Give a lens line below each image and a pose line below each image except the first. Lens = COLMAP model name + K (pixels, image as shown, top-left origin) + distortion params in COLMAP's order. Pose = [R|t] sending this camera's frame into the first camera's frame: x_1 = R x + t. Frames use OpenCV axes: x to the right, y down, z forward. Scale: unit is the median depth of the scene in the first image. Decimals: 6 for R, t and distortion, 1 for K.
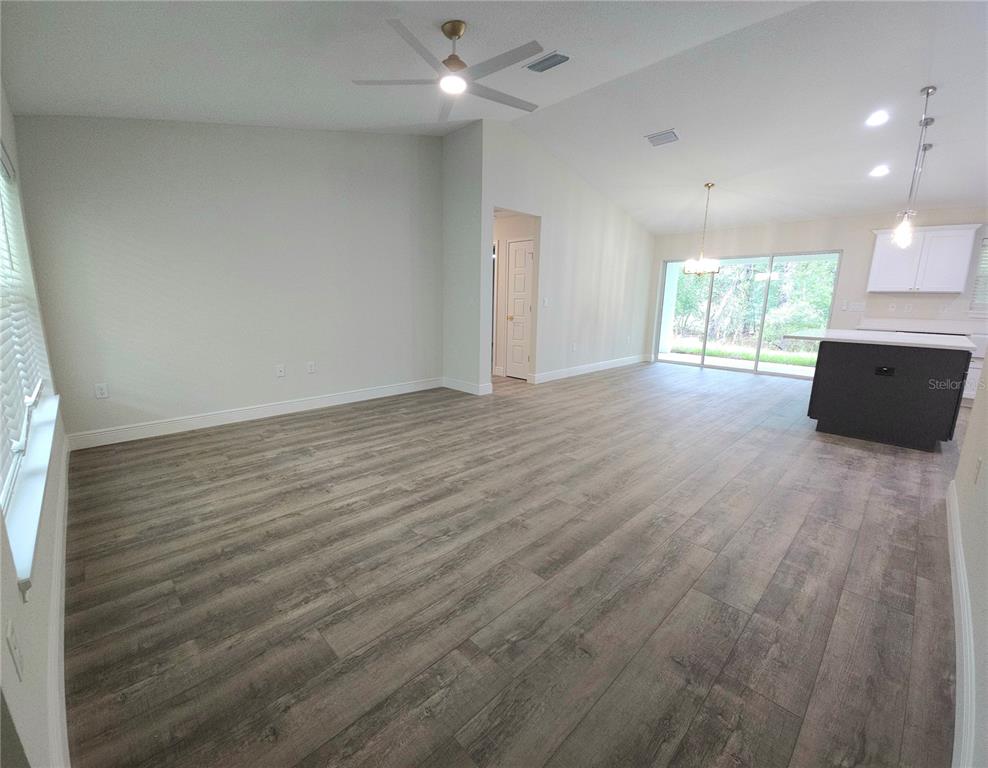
lens RADIAL K [[421.4, 0, 494.0], [0, 421.4, 384.0], [0, 0, 1]] dist [-0.017285, -0.000047]
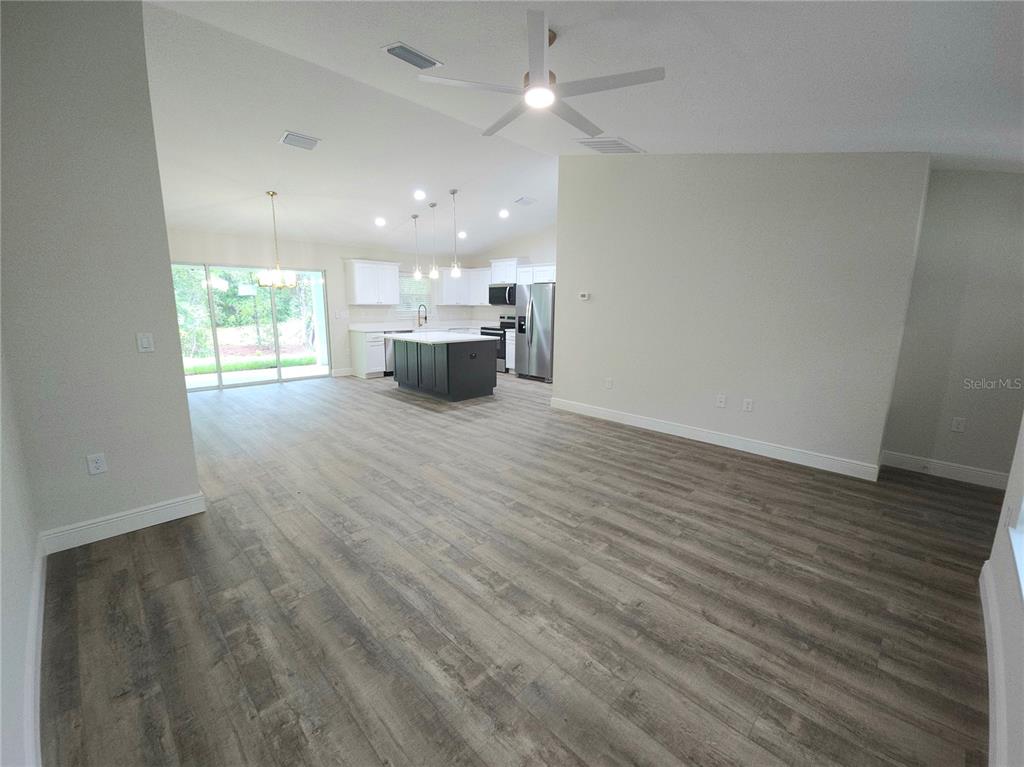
lens RADIAL K [[437.4, 0, 512.0], [0, 437.4, 383.5], [0, 0, 1]] dist [-0.000043, -0.009378]
pose [[-0.023420, -0.196278, 0.980269, -1.232202], [0.190652, 0.961665, 0.197108, -0.362225], [-0.981378, 0.191507, 0.014899, 1.304287]]
